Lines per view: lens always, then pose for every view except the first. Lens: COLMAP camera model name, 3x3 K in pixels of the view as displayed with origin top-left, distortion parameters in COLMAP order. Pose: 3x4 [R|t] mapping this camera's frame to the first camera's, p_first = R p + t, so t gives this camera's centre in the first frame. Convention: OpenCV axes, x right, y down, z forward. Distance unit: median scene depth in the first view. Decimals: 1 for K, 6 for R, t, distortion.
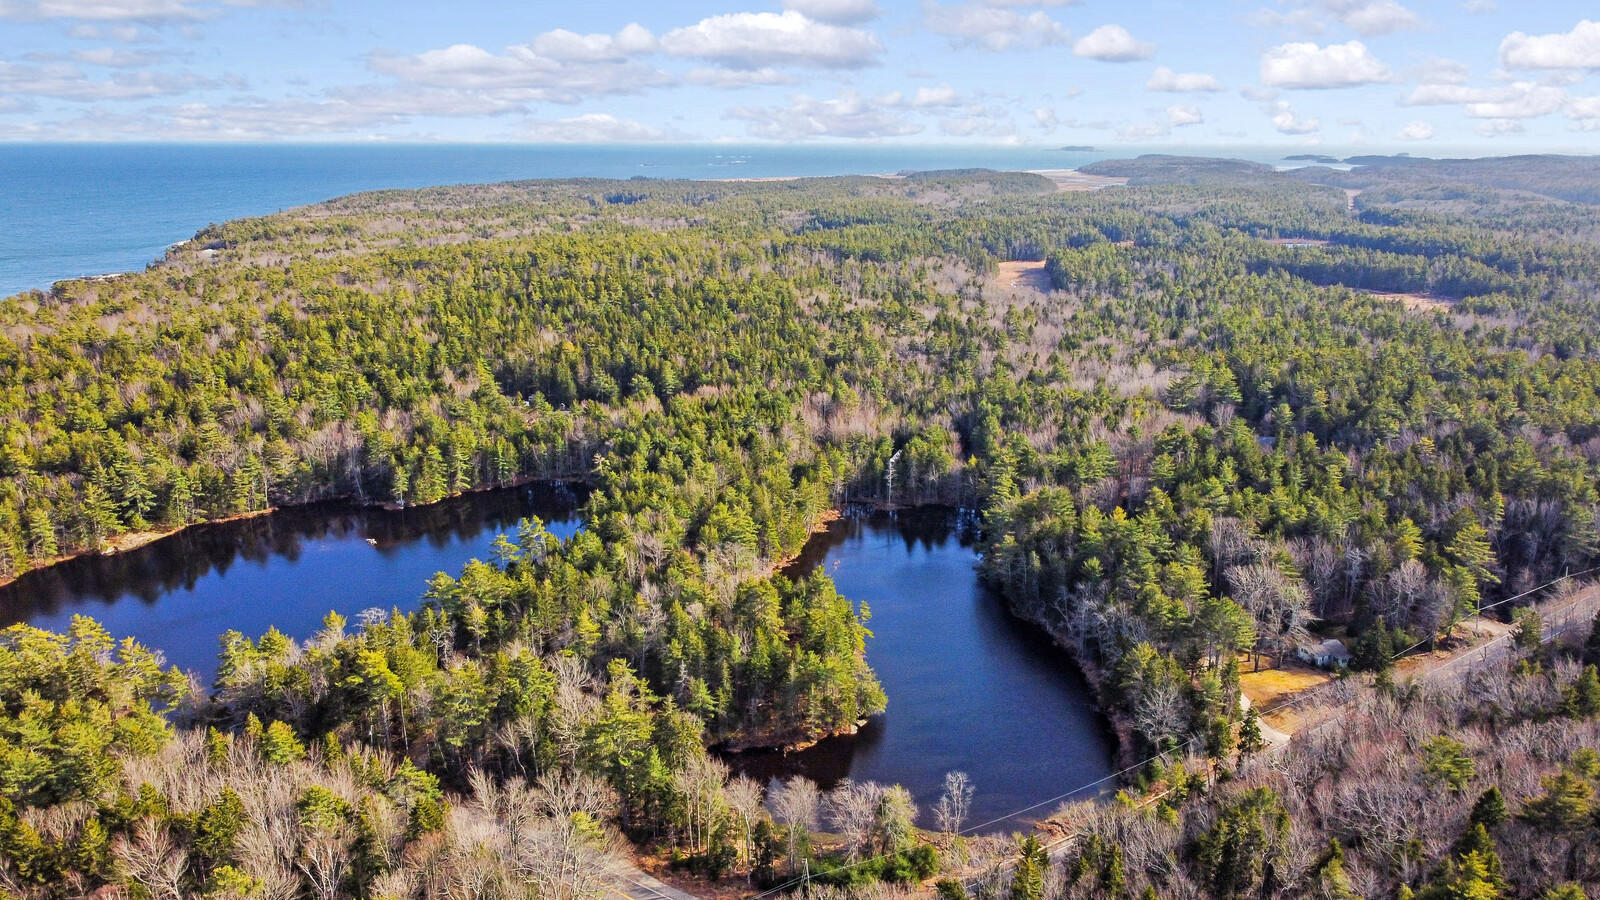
lens RADIAL K [[1191.1, 0, 800.0], [0, 1191.1, 450.0], [0, 0, 1]] dist [0.020730, -0.003540]
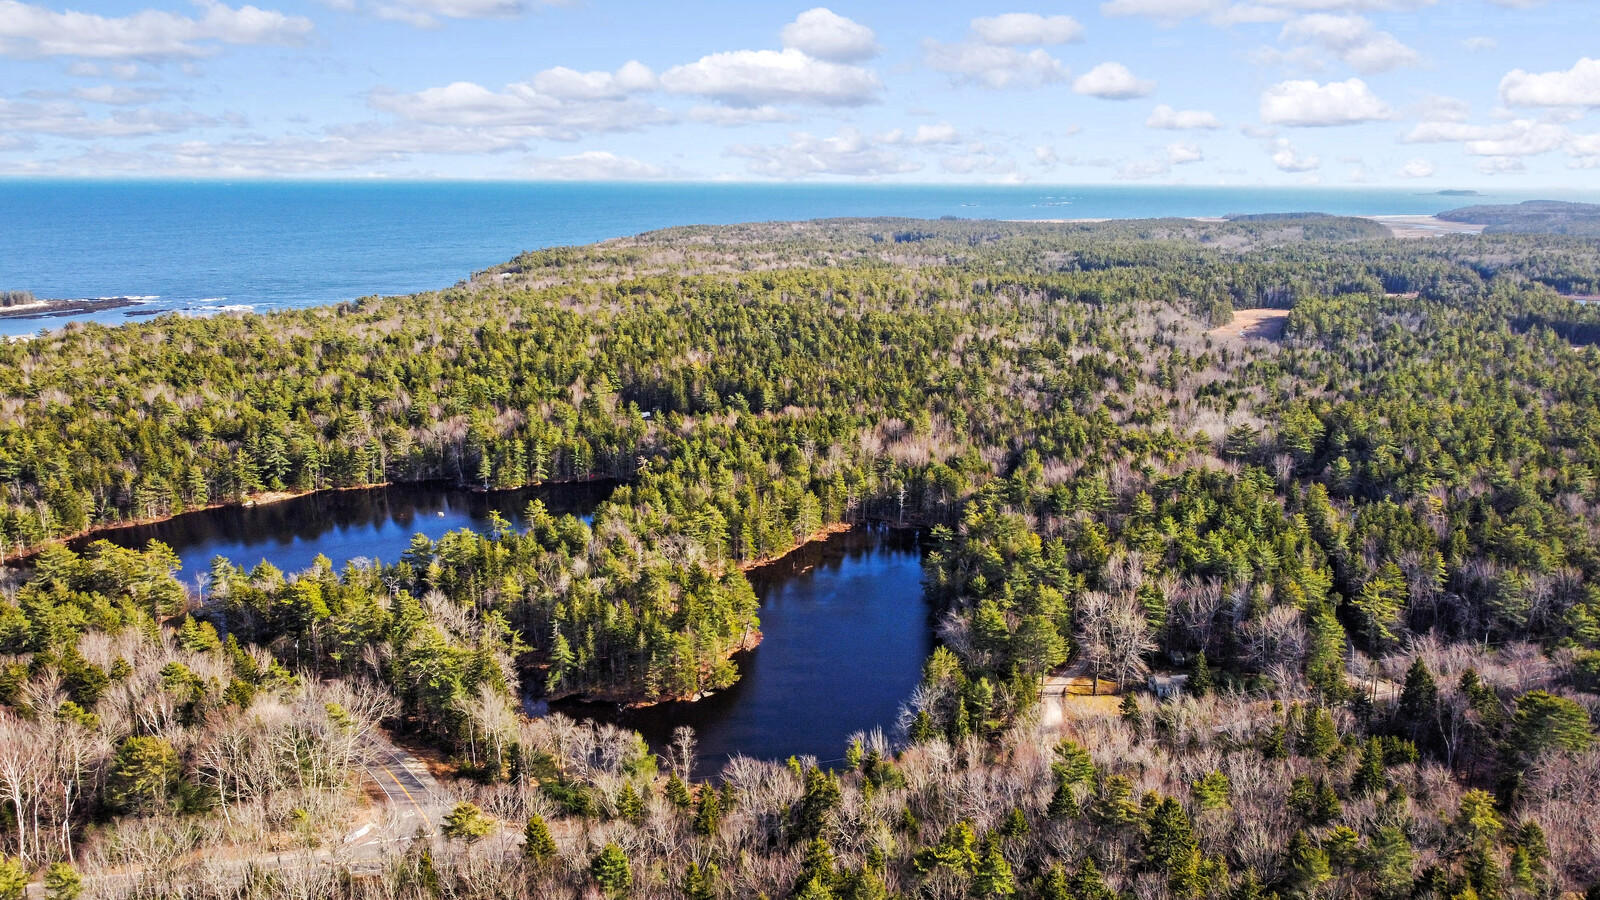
lens RADIAL K [[1191.1, 0, 800.0], [0, 1191.1, 450.0], [0, 0, 1]] dist [0.020730, -0.003540]
pose [[0.962999, 0.067405, -0.260938, 0.261627], [-0.075706, 0.996890, -0.021882, 0.010986], [0.258652, 0.040827, 0.965107, -0.046027]]
